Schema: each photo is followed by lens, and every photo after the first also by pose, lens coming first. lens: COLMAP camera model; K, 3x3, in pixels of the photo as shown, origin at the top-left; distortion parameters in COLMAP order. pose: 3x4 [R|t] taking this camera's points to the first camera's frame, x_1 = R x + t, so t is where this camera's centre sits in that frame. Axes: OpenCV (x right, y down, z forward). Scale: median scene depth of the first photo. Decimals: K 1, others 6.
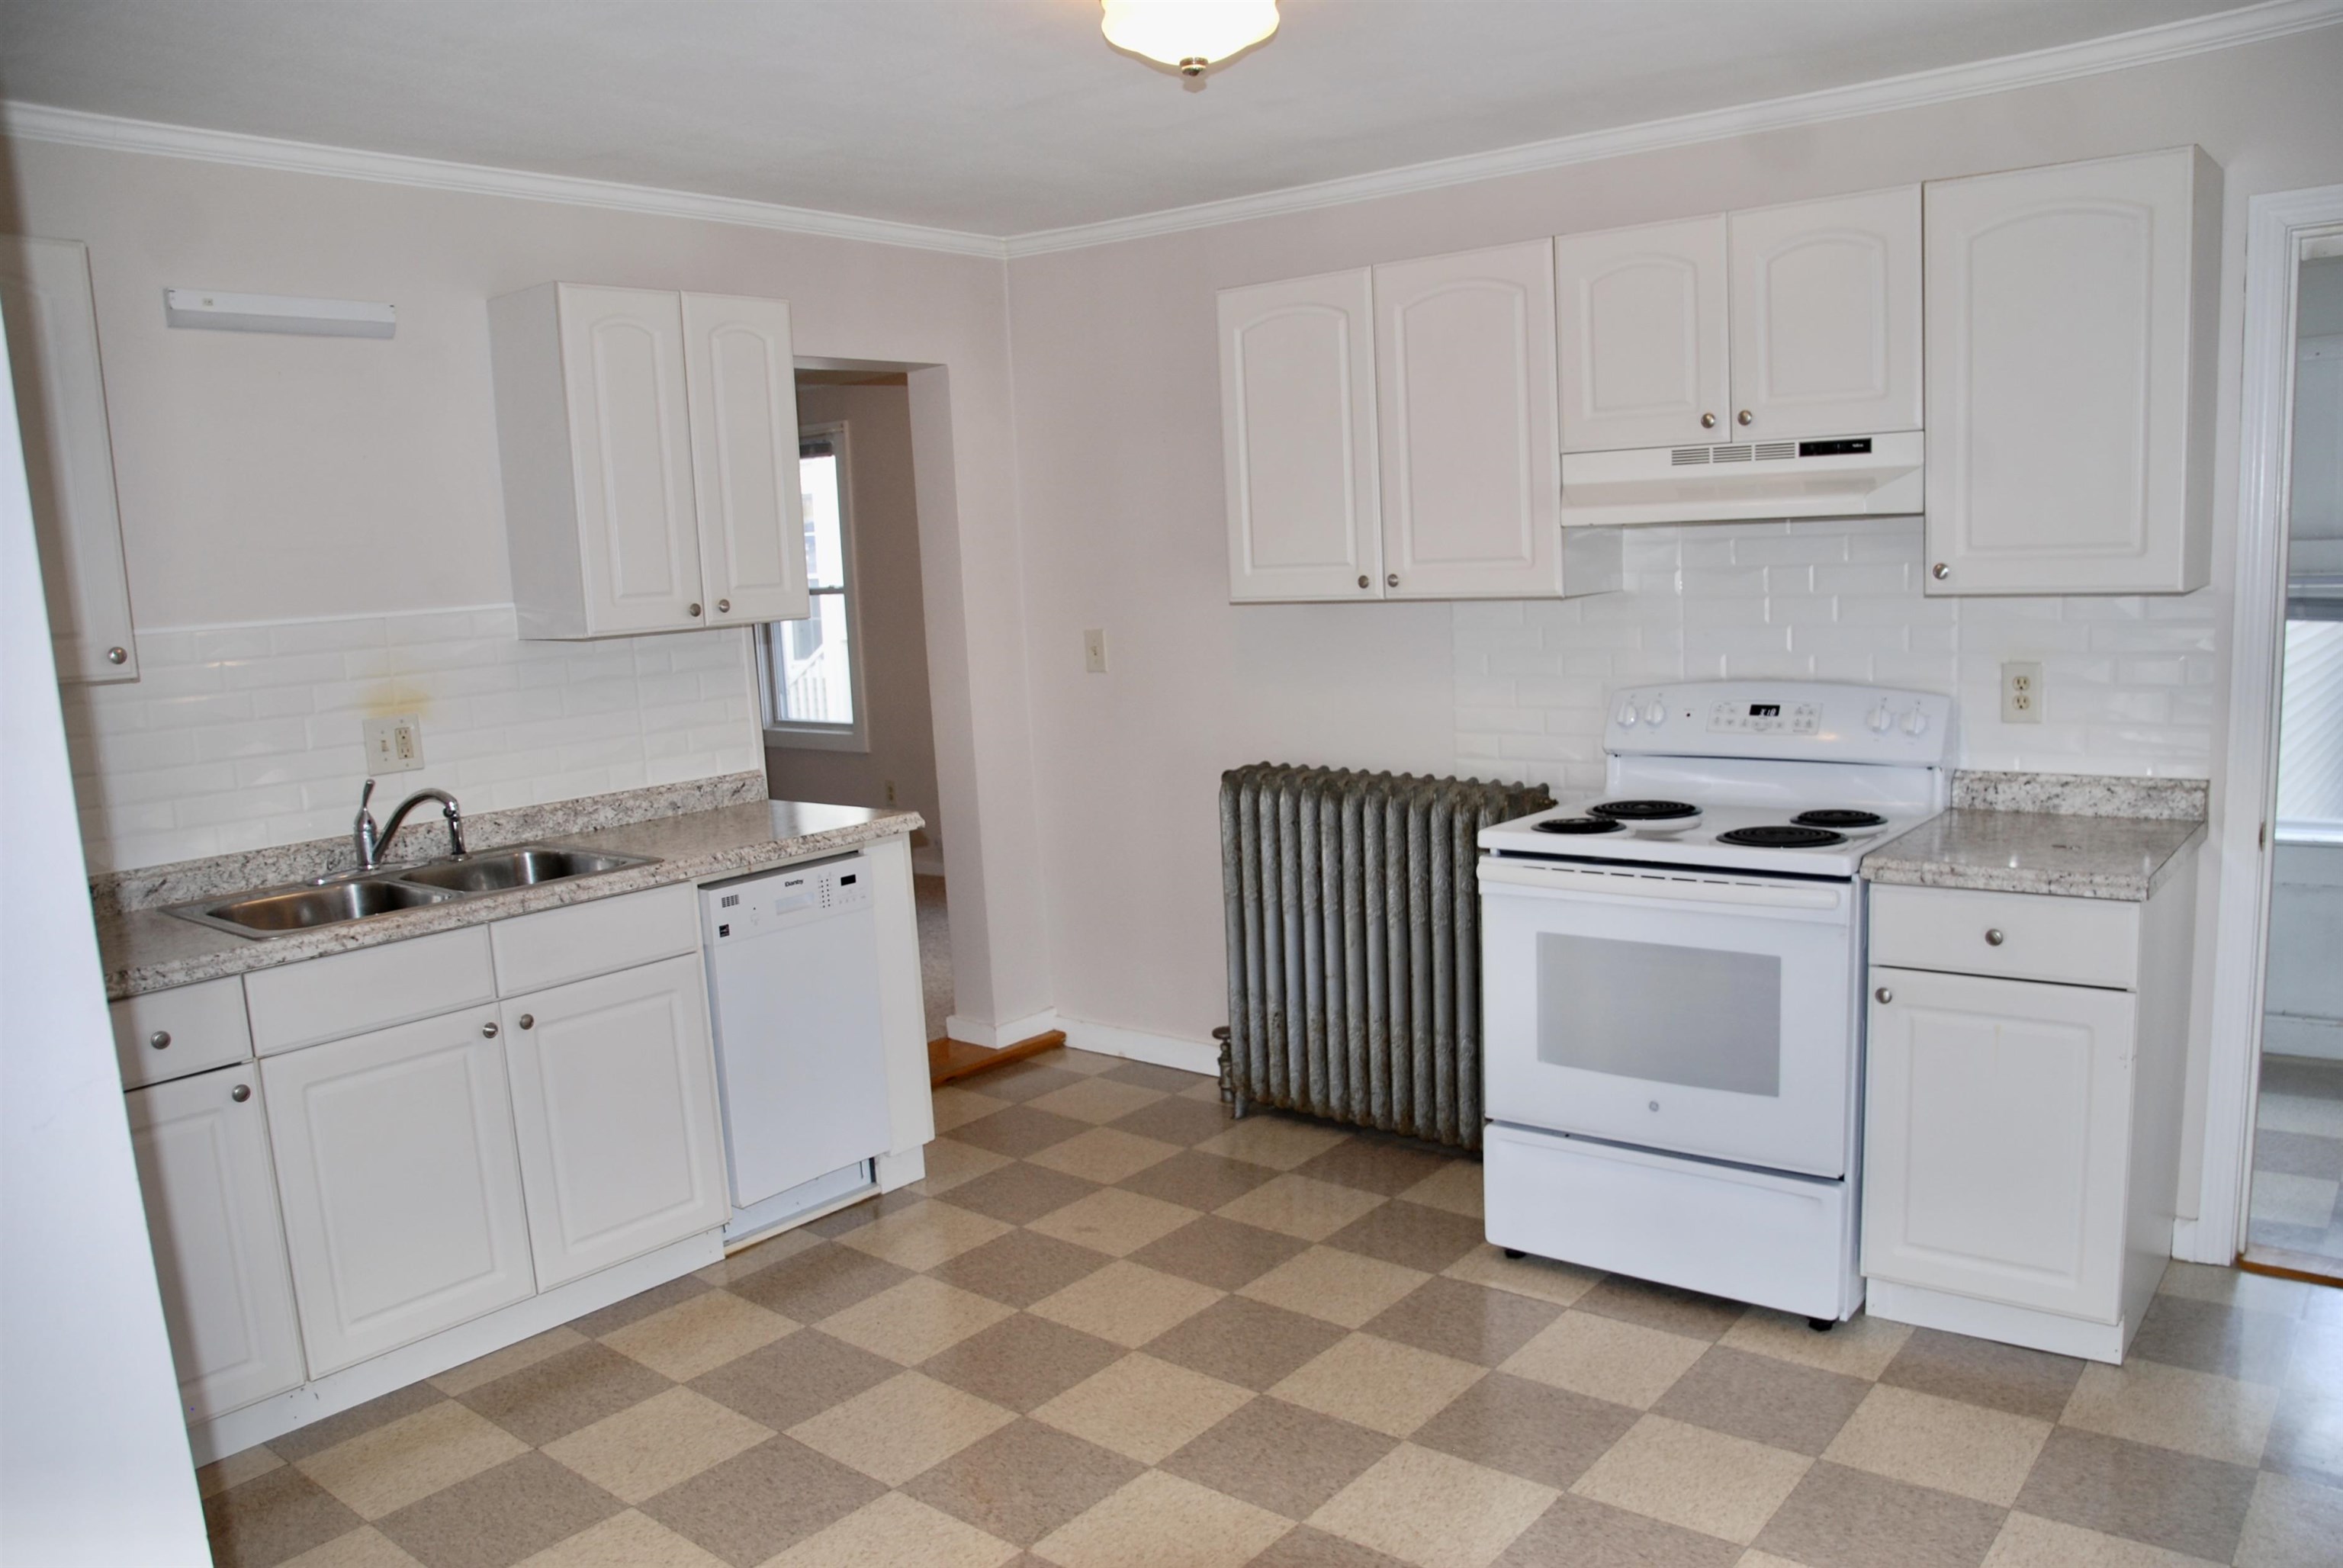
lens RADIAL K [[1721.3, 0, 1233.7], [0, 1721.3, 807.0], [0, 0, 1]] dist [-0.121271, 0.060886]
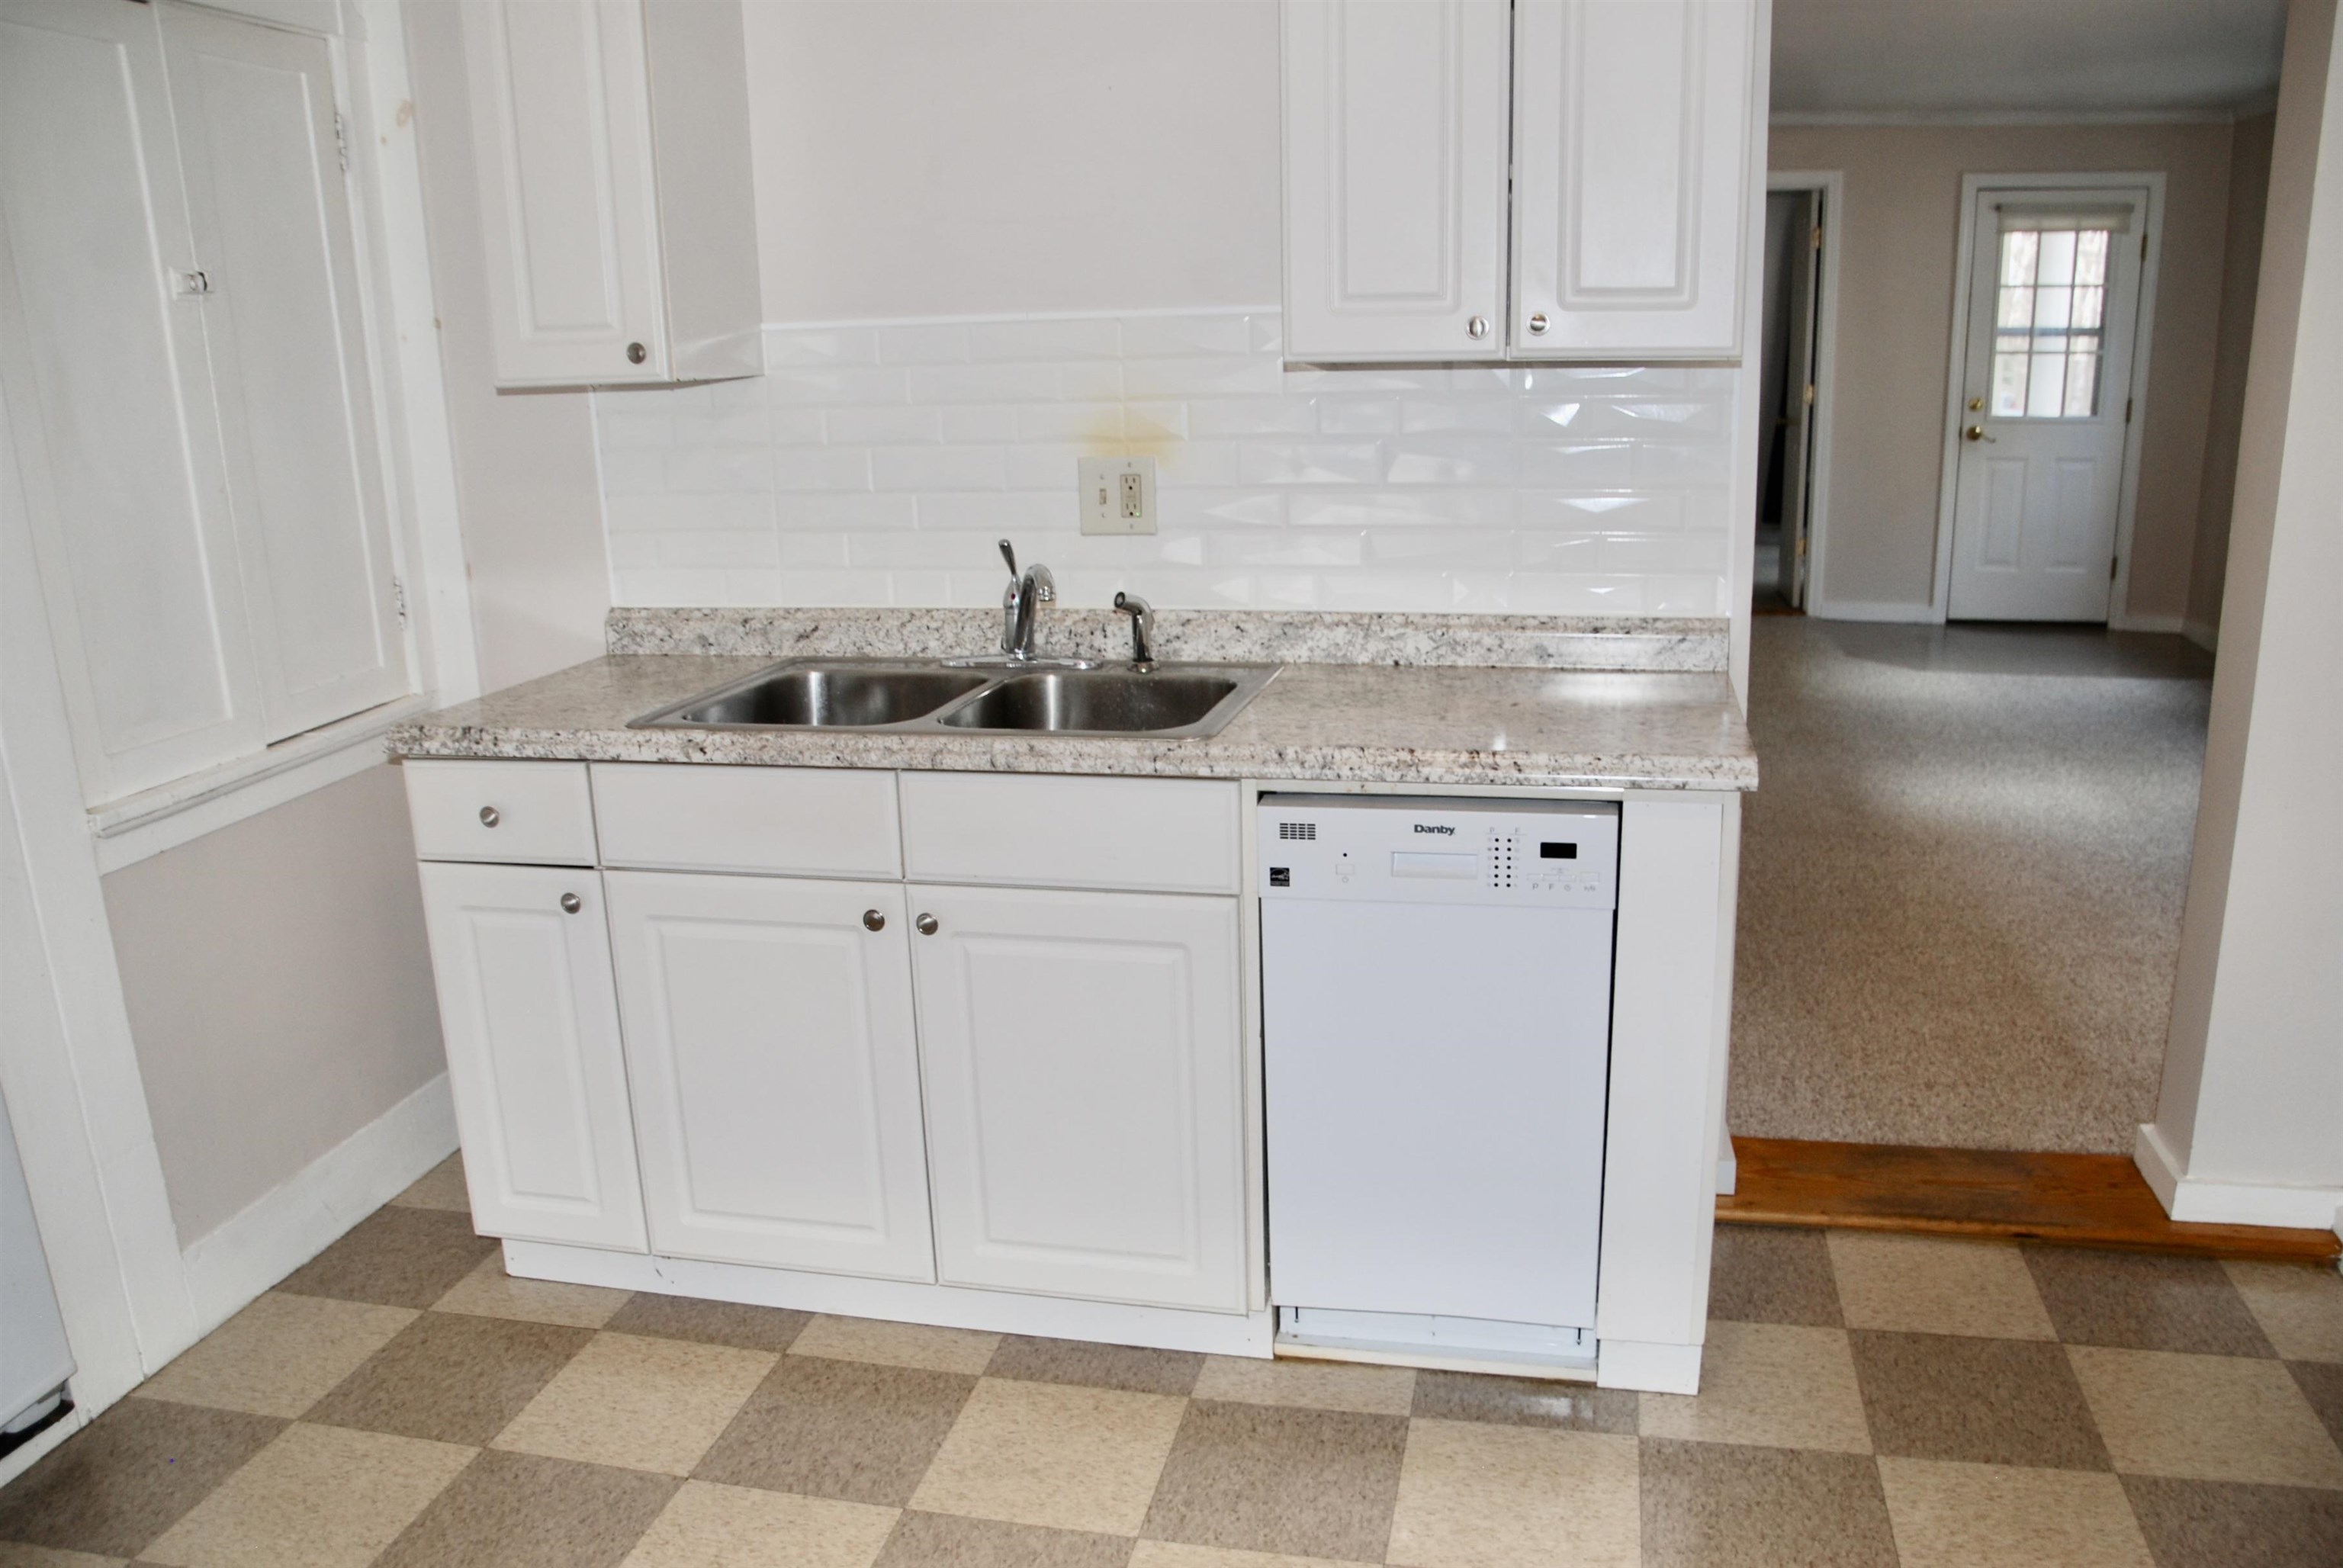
lens RADIAL K [[1721.3, 0, 1196.0], [0, 1721.3, 837.6], [0, 0, 1]] dist [-0.121271, 0.060886]
pose [[0.429270, 0.279136, -0.858959, 0.201215], [-0.130725, 0.960230, 0.246716, -0.085688], [0.893665, 0.006380, 0.448689, 0.717508]]
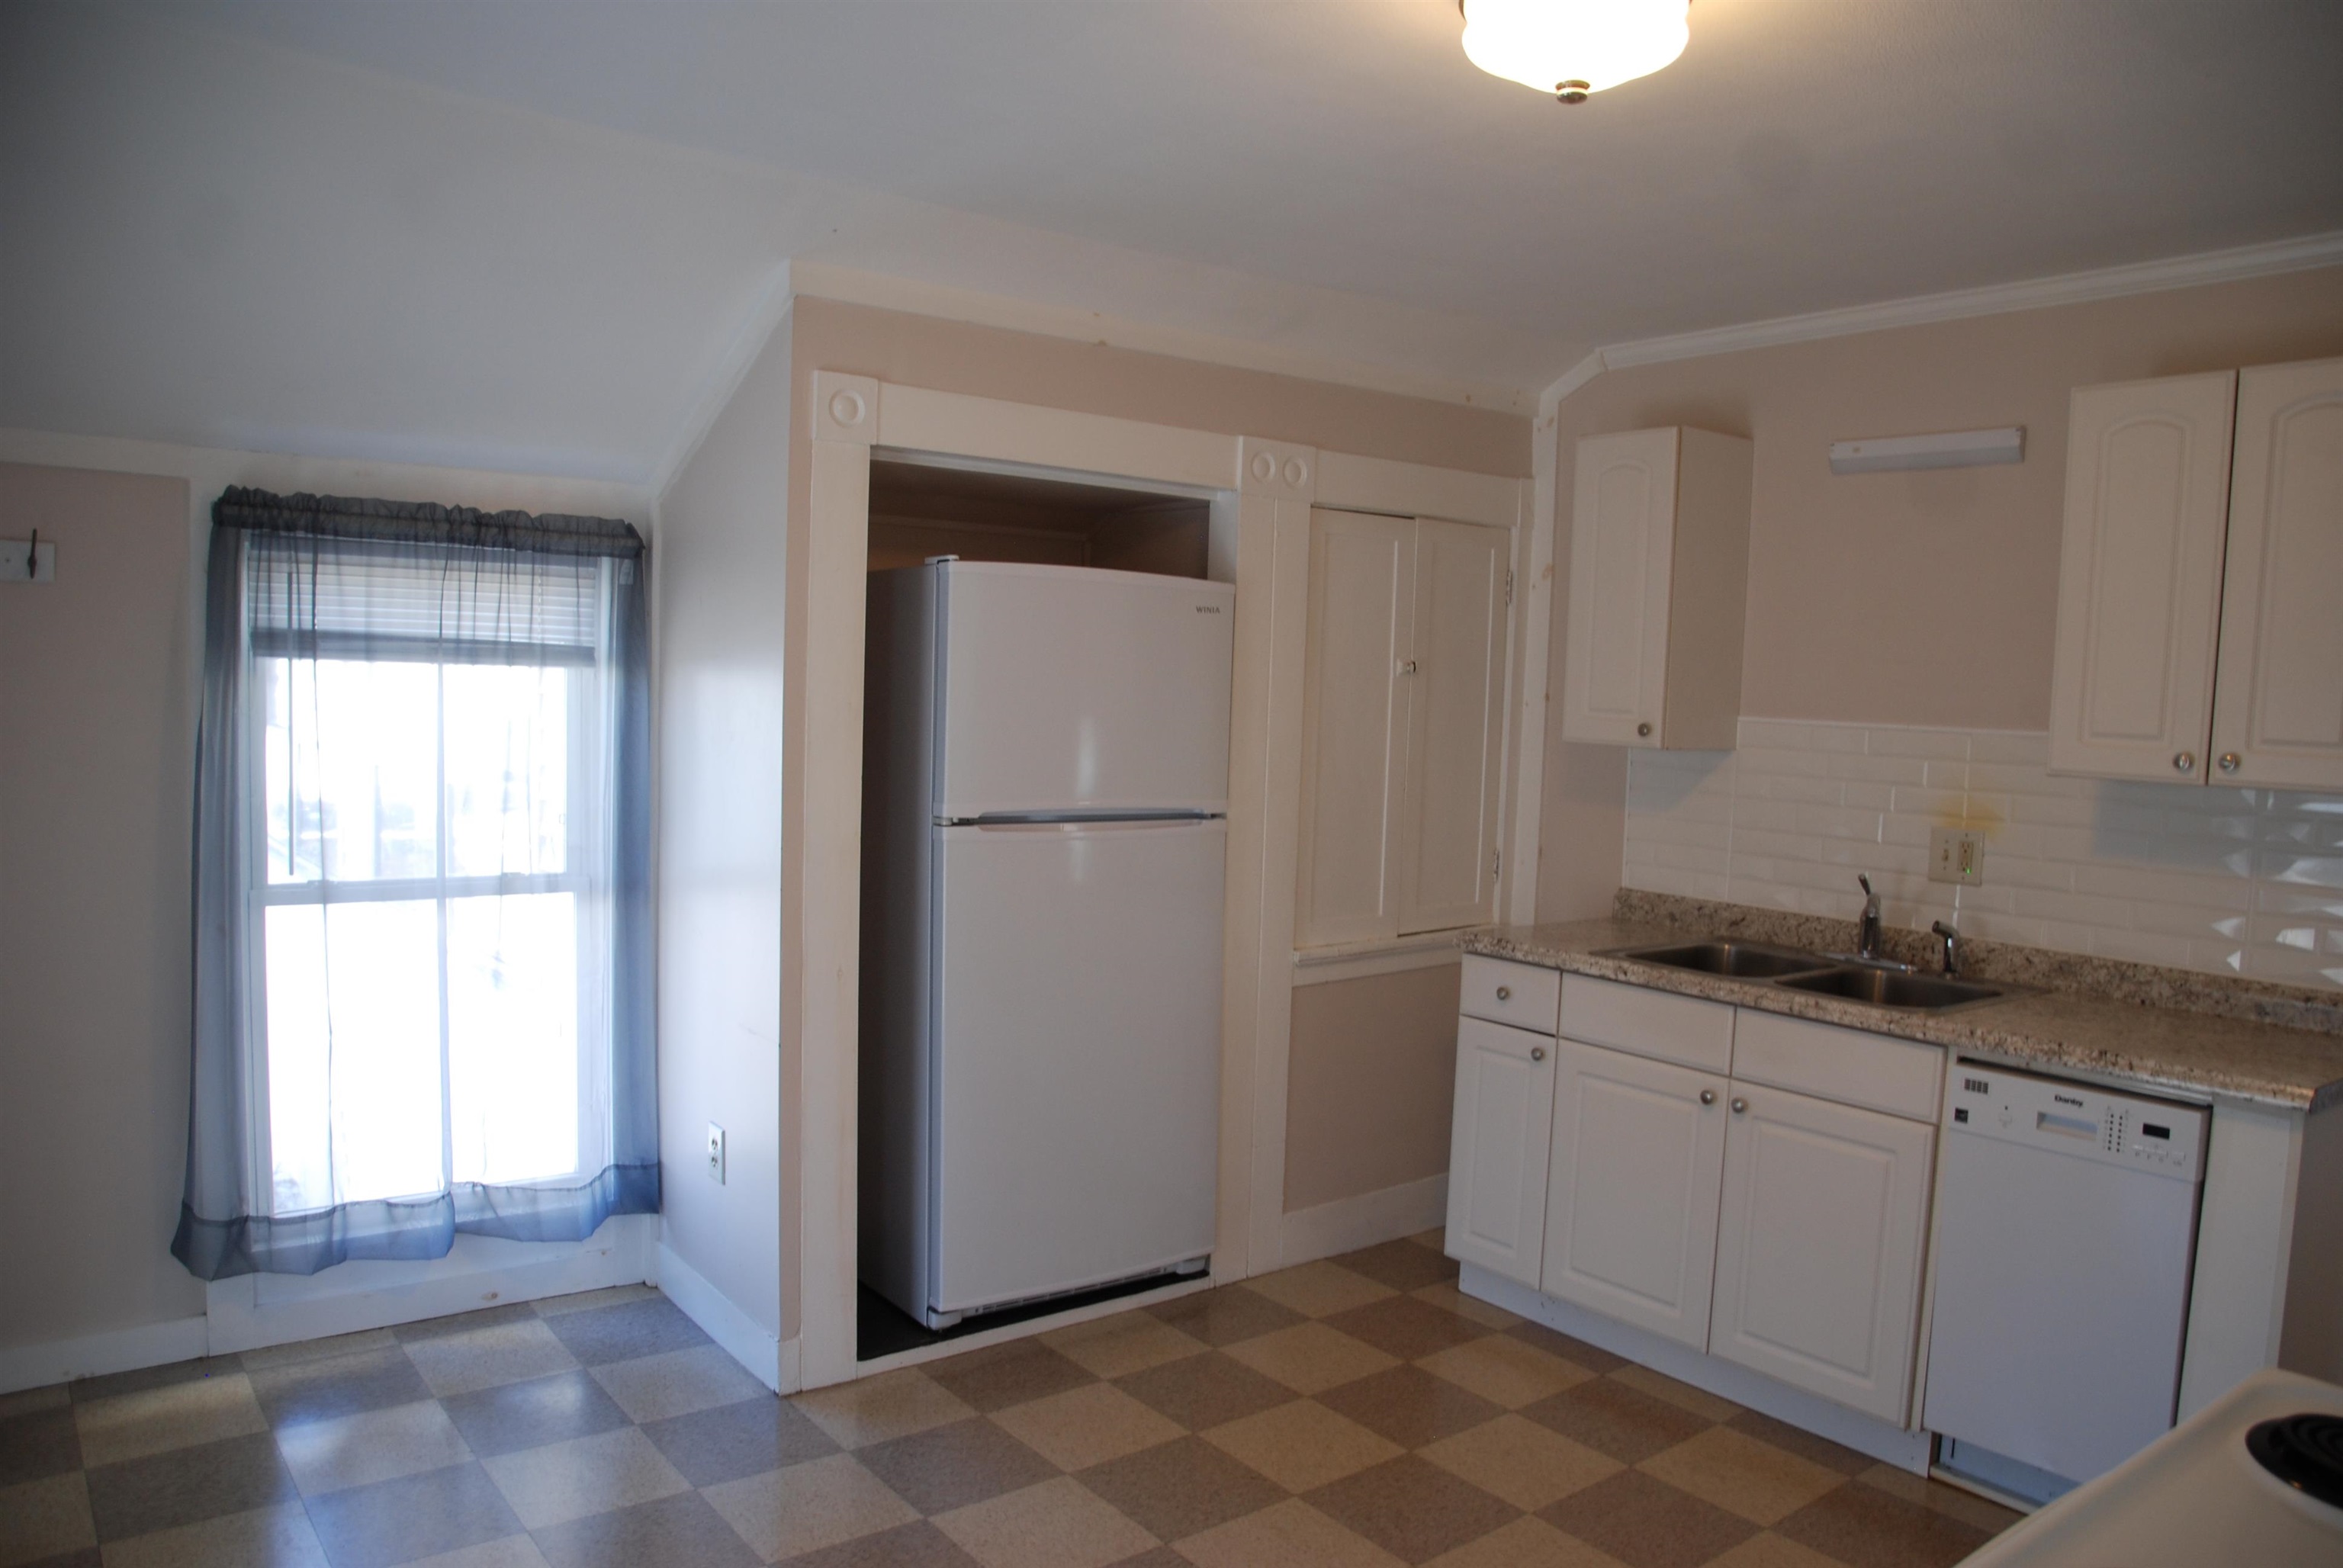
lens RADIAL K [[1721.3, 0, 1183.1], [0, 1721.3, 784.8], [0, 0, 1]] dist [-0.121271, 0.060886]
pose [[-0.255542, 0.093648, -0.962252, 0.626753], [-0.170129, 0.975410, 0.140109, -0.147971], [0.951711, 0.199511, -0.233326, 0.802510]]
